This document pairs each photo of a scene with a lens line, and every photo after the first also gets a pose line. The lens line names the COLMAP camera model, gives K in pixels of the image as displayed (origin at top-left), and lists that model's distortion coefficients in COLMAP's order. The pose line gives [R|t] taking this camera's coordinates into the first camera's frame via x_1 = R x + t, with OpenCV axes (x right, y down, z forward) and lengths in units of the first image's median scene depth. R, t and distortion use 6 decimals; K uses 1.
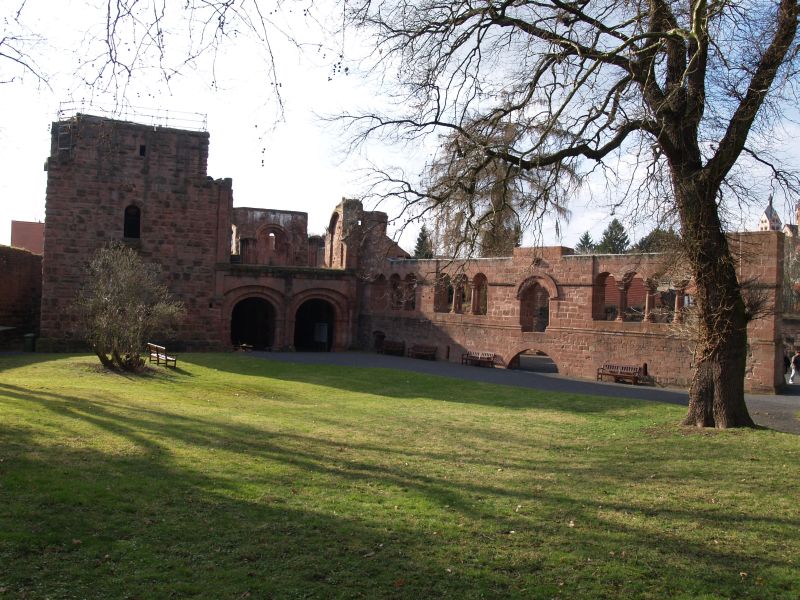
lens RADIAL K [[686.8, 0, 399.2], [0, 686.8, 300.1], [0, 0, 1]] dist [-0.083158, 0.047264]
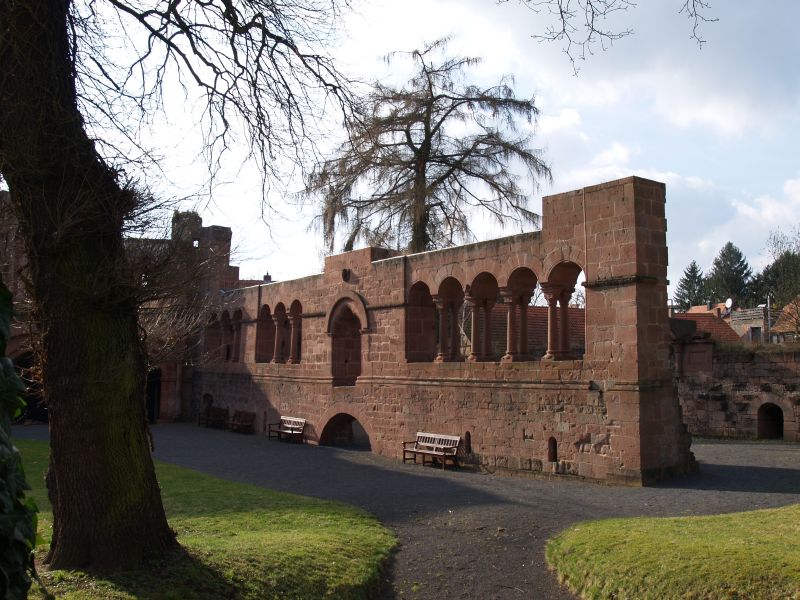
lens RADIAL K [[817.6, 0, 382.8], [0, 817.6, 312.5], [0, 0, 1]] dist [-0.084418, 0.000000]
pose [[0.984068, -0.043740, -0.172328, 0.365064], [0.031849, 0.996955, -0.071174, 0.034146], [0.174917, 0.064551, 0.982465, 0.261738]]
